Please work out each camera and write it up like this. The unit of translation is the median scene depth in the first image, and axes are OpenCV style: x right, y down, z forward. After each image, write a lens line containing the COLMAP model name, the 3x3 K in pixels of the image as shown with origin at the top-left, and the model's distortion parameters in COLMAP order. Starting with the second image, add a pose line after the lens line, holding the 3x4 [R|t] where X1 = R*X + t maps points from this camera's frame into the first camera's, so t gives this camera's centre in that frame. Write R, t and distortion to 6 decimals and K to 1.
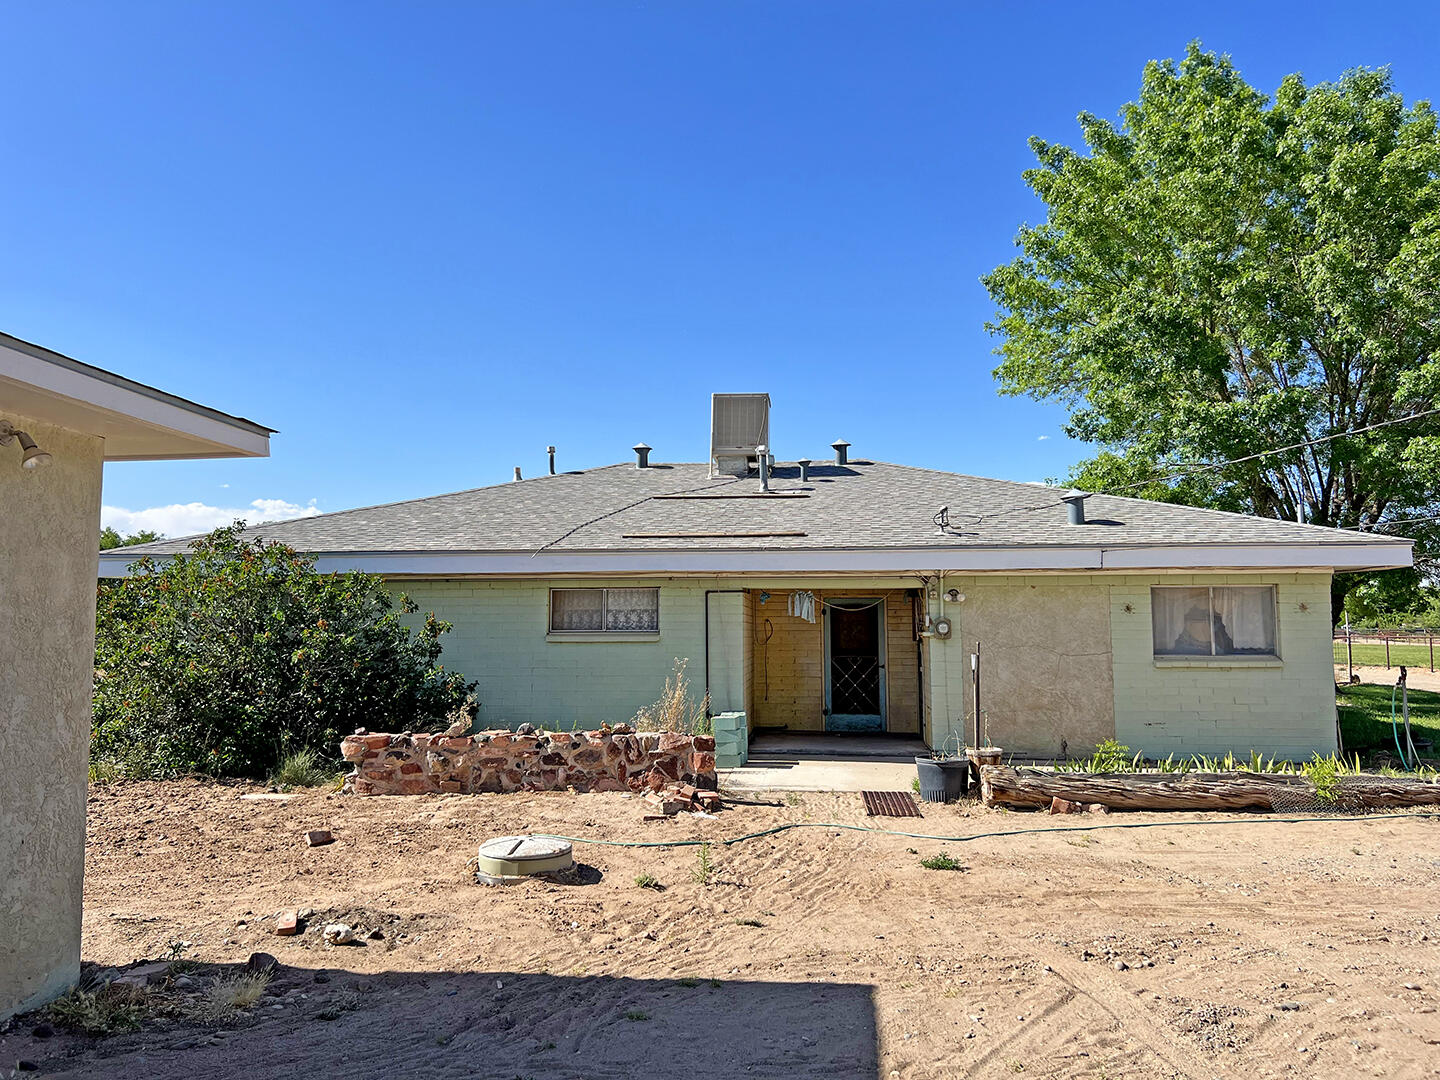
lens RADIAL K [[1091.2, 0, 731.5], [0, 1091.2, 533.9], [0, 0, 1]] dist [0.038614, -0.033305]
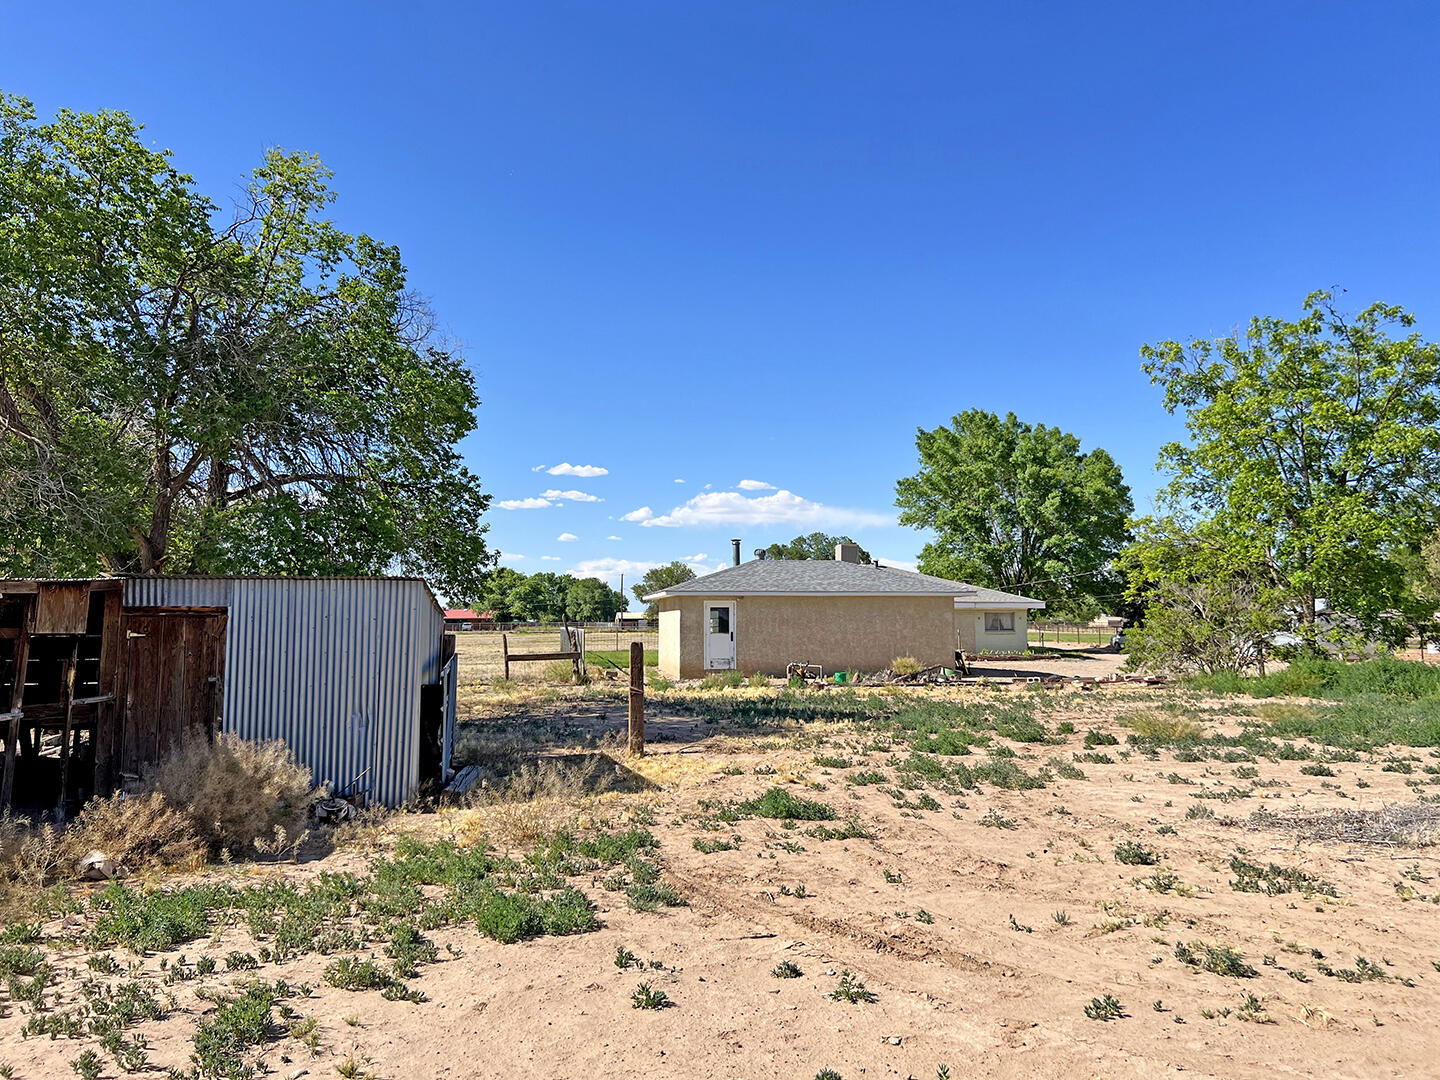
lens RADIAL K [[1091.2, 0, 731.5], [0, 1091.2, 533.9], [0, 0, 1]] dist [0.038614, -0.033305]
pose [[0.965639, 0.023704, 0.258803, -1.466775], [-0.024135, 0.999708, -0.001513, -0.199693], [-0.258763, -0.004785, 0.965929, -2.457913]]
